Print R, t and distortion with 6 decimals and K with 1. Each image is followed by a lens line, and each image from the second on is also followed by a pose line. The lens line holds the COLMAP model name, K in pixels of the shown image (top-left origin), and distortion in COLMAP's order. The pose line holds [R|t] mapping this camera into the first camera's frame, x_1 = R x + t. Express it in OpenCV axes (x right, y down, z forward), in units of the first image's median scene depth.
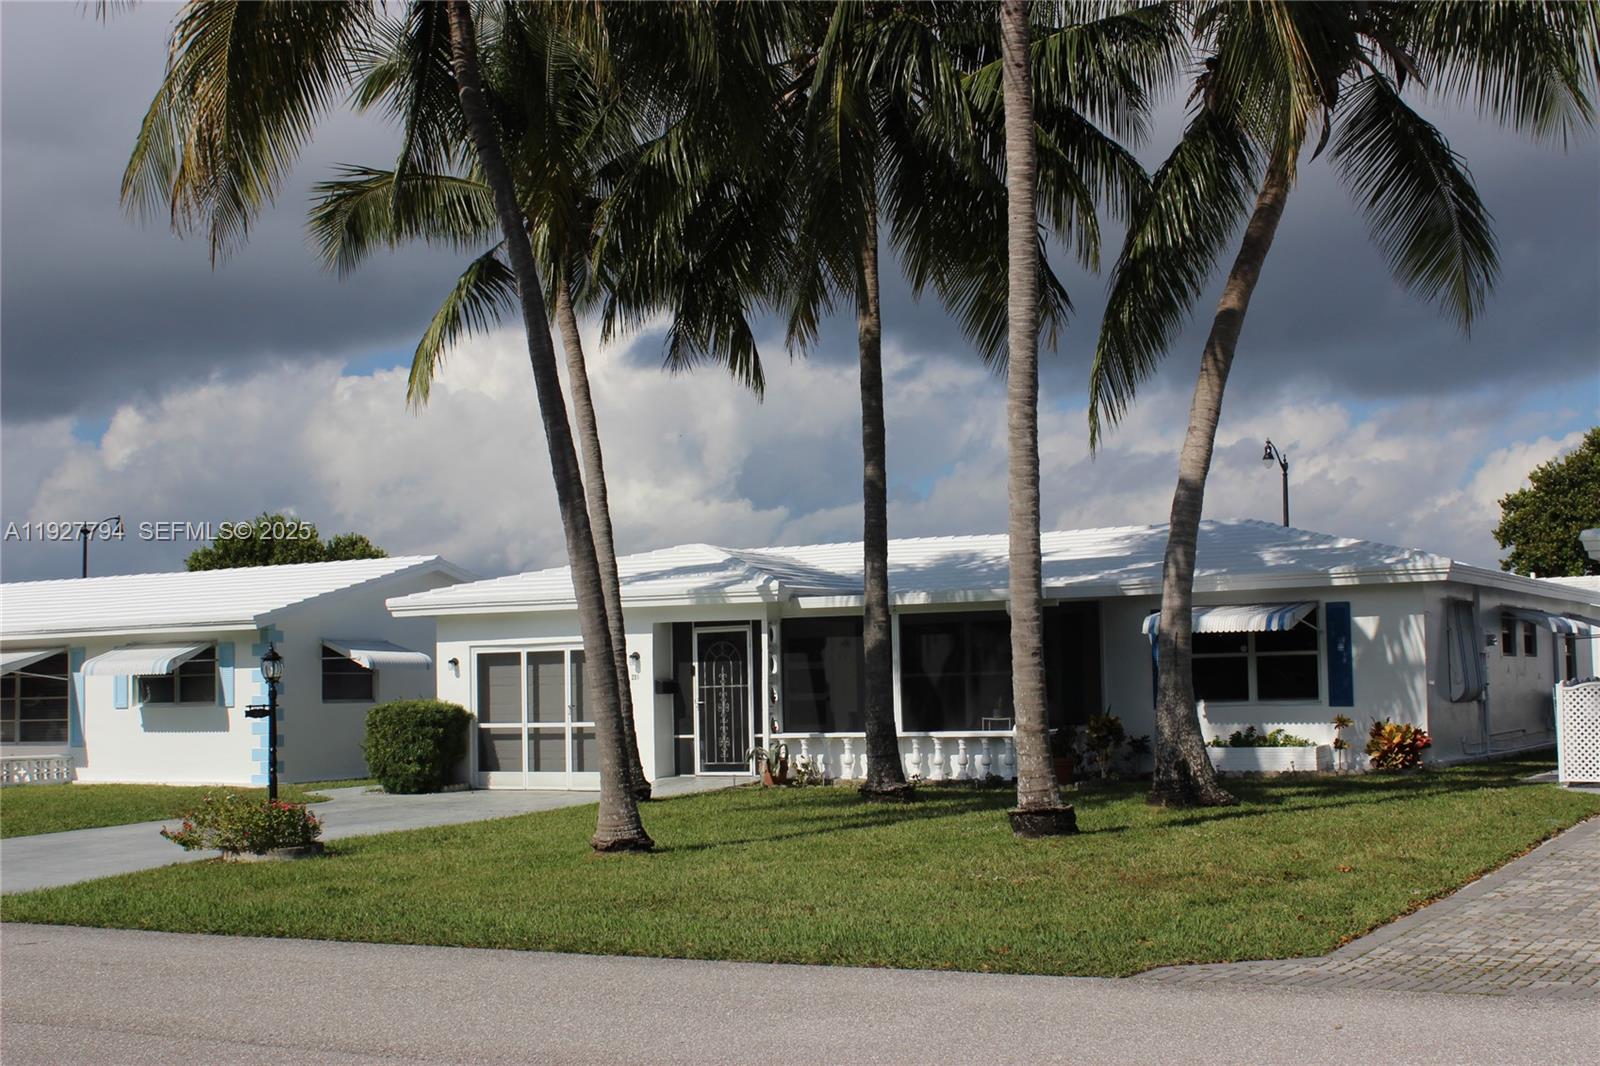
lens RADIAL K [[2100.8, 0, 800.9], [0, 2100.8, 532.9], [0, 0, 1]] dist [-0.038396, 0.000000]
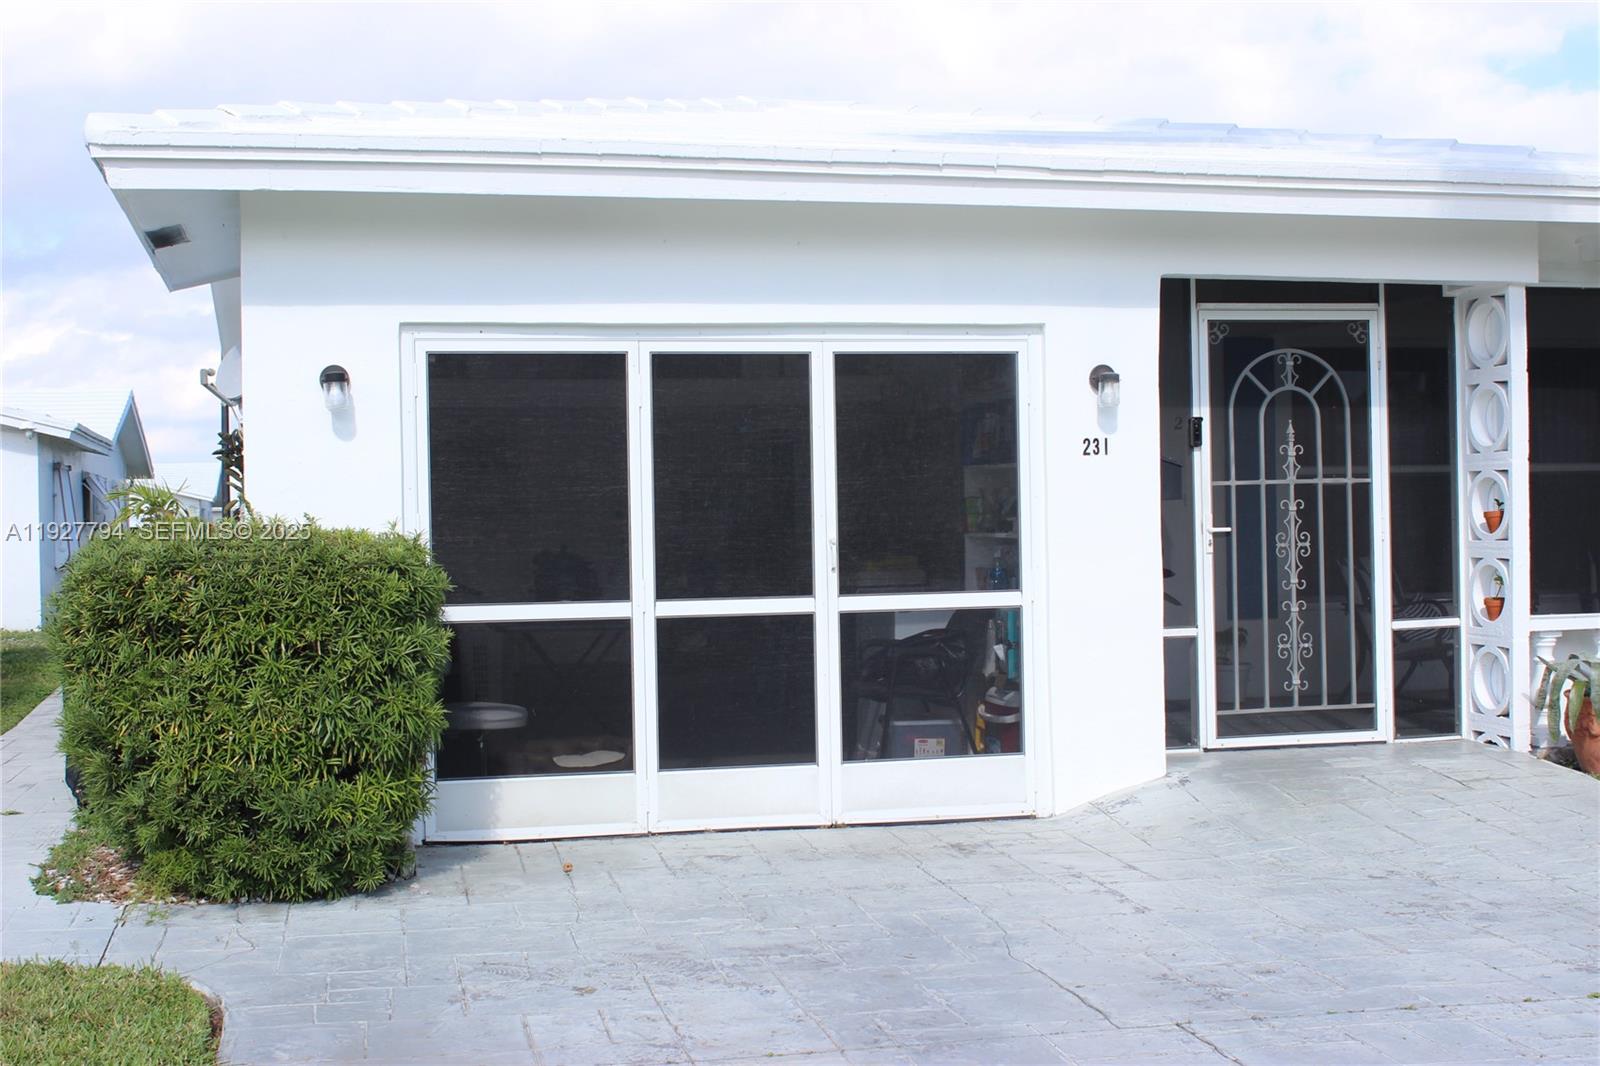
lens RADIAL K [[2100.8, 0, 796.3], [0, 2100.8, 527.9], [0, 0, 1]] dist [-0.038396, 0.000000]
pose [[0.699616, 0.009706, 0.714453, -0.333455], [-0.051442, 0.997997, 0.036815, 0.072335], [-0.712665, -0.062509, 0.698714, 0.822667]]
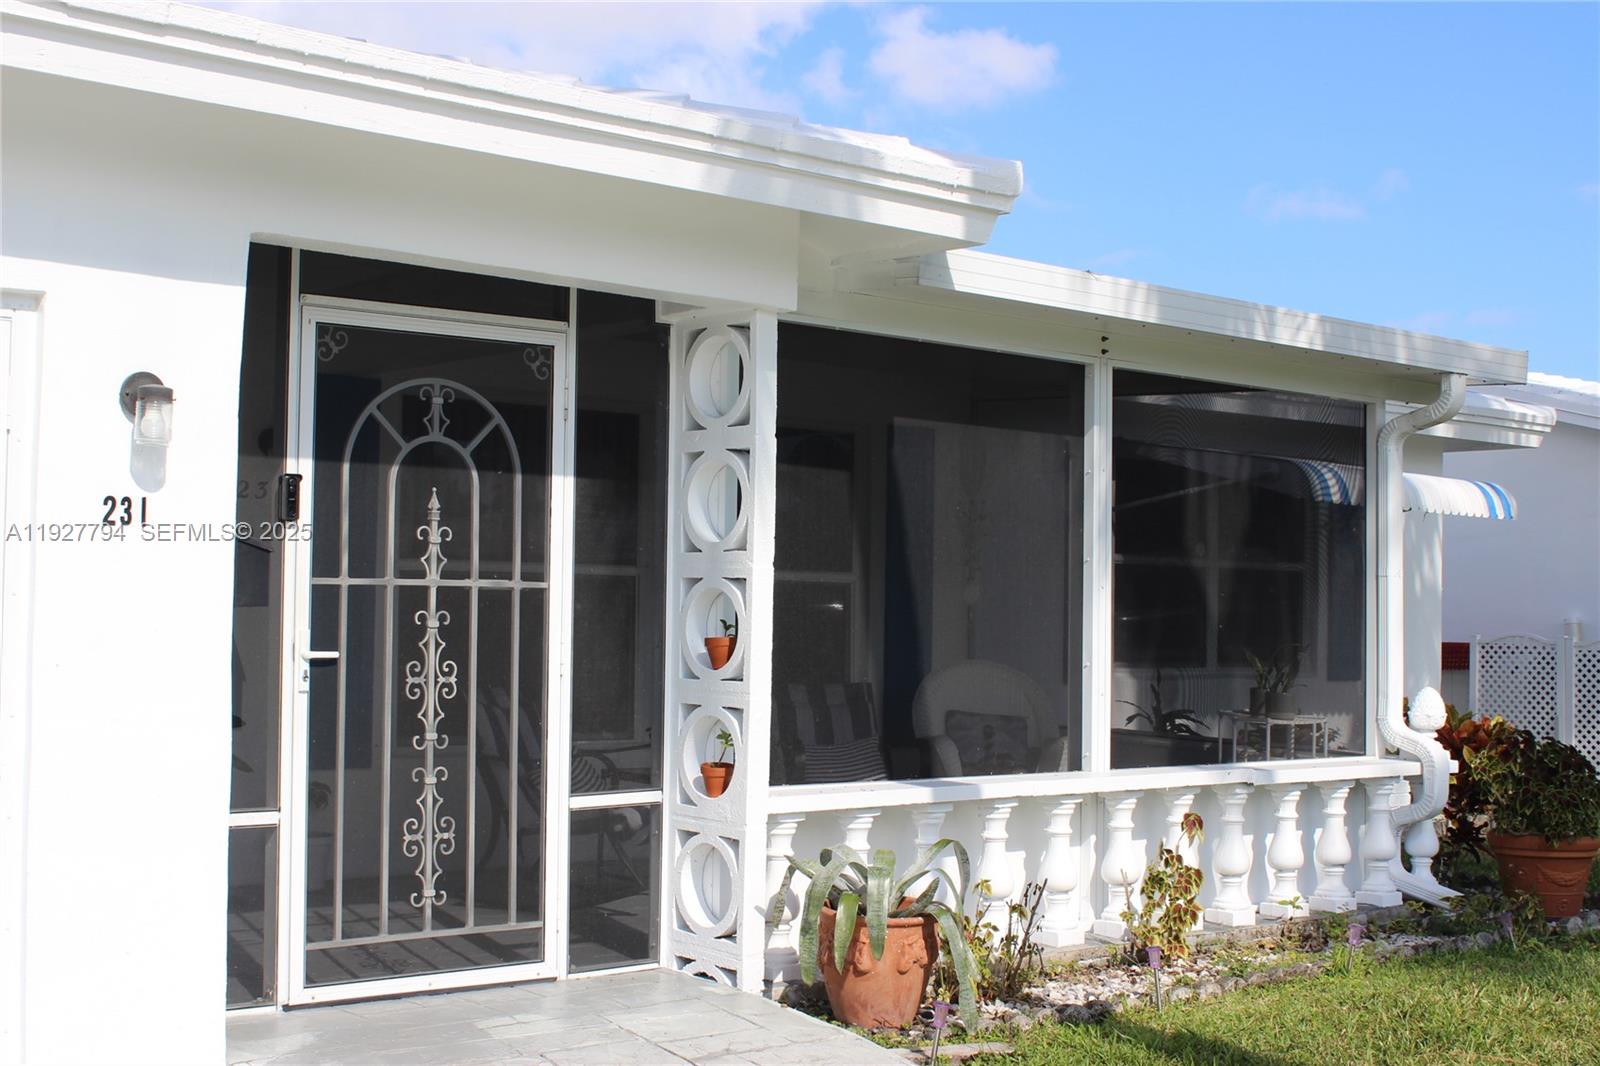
lens RADIAL K [[2100.8, 0, 784.4], [0, 2100.8, 564.1], [0, 0, 1]] dist [-0.038396, 0.000000]
pose [[0.313910, 0.050938, 0.948085, -0.233048], [-0.095213, 0.995215, -0.021946, 0.072599], [-0.944667, -0.083381, 0.317258, 0.898038]]
